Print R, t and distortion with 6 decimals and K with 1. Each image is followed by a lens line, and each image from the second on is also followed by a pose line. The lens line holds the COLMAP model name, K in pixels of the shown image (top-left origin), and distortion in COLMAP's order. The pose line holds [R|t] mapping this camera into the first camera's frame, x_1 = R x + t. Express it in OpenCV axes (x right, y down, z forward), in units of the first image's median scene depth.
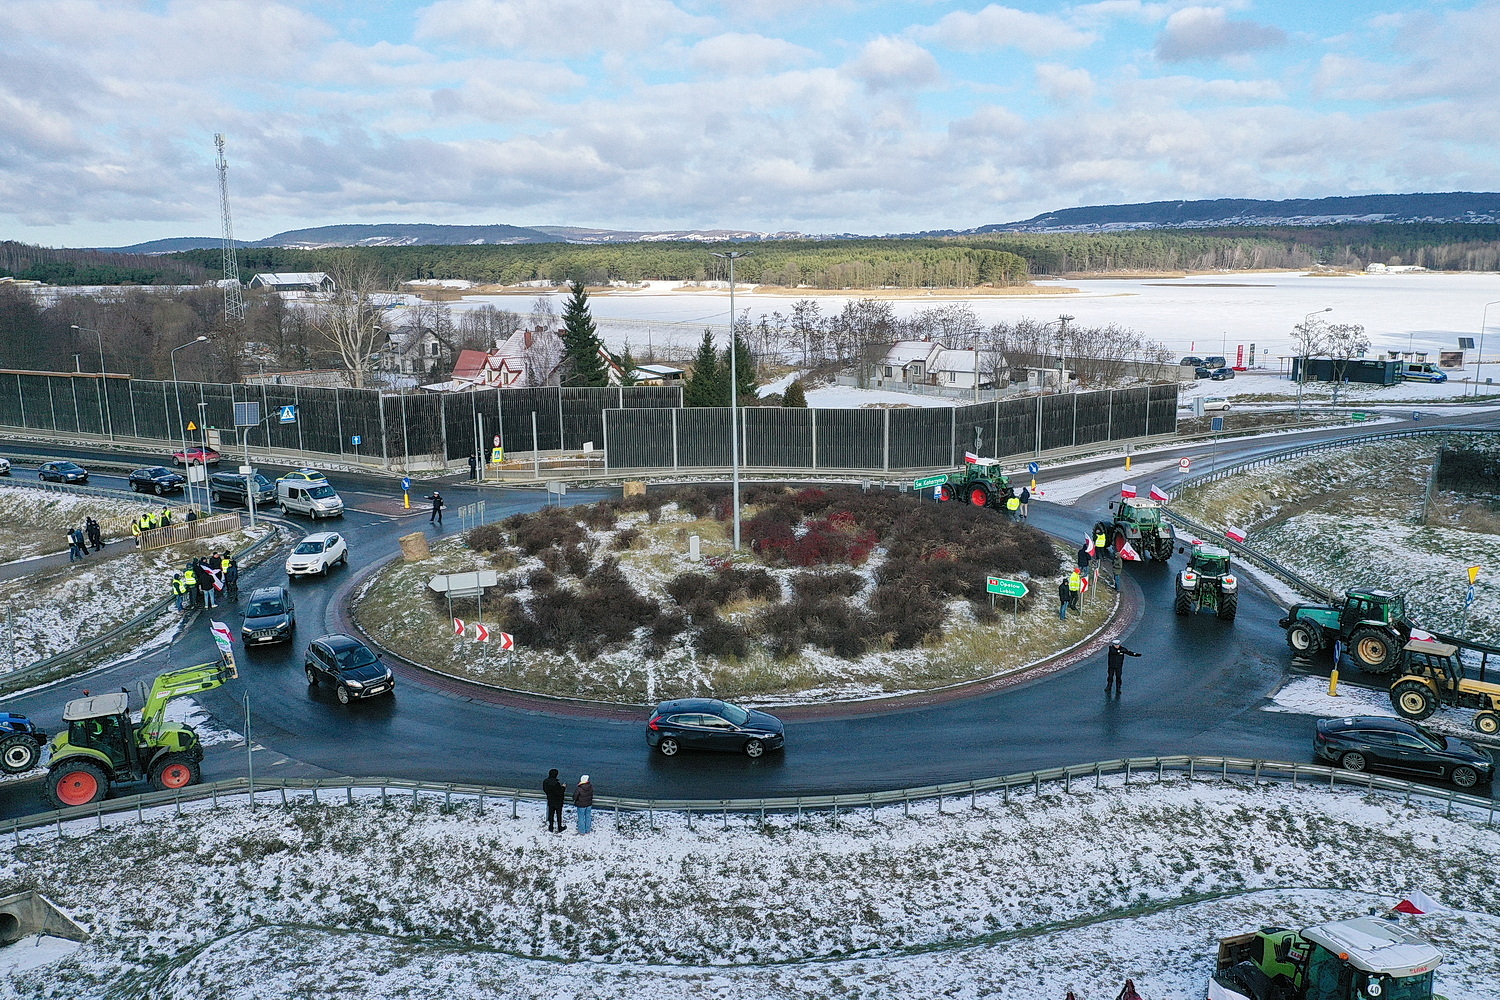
lens RADIAL K [[1170.2, 0, 750.0], [0, 1170.2, 500.0], [0, 0, 1]] dist [-0.028362, 0.002951]
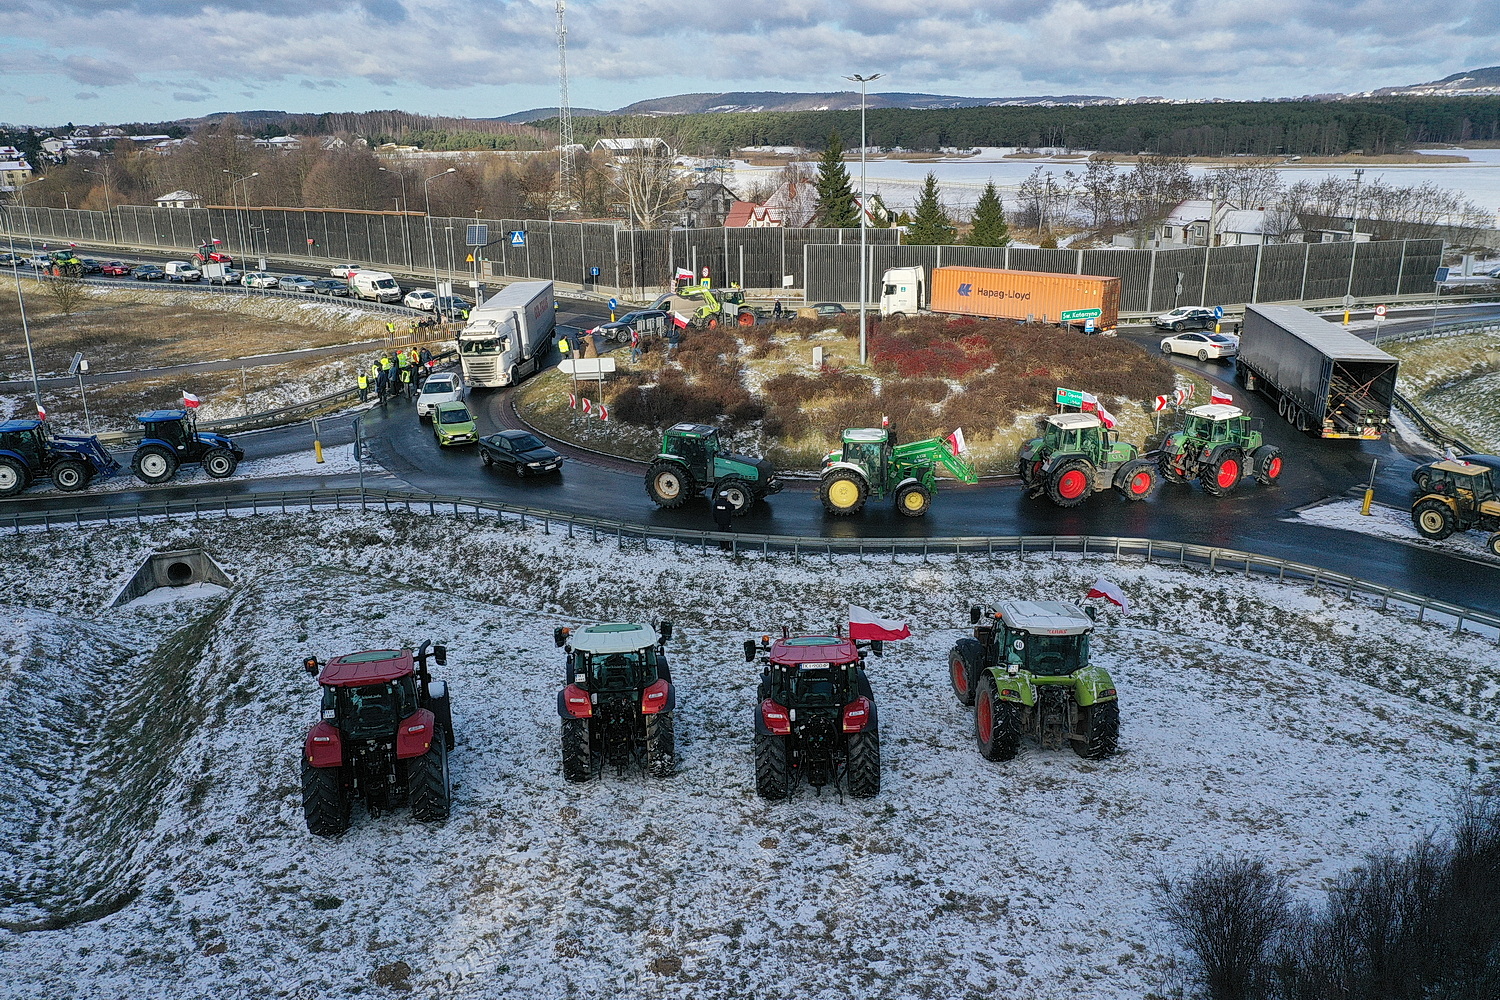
lens RADIAL K [[1170.2, 0, 750.0], [0, 1170.2, 500.0], [0, 0, 1]] dist [-0.028362, 0.002951]
pose [[0.959706, 0.079297, -0.269585, 0.336403], [-0.050448, 0.992391, 0.112316, 0.090858], [0.276440, -0.094191, 0.956404, -0.111328]]
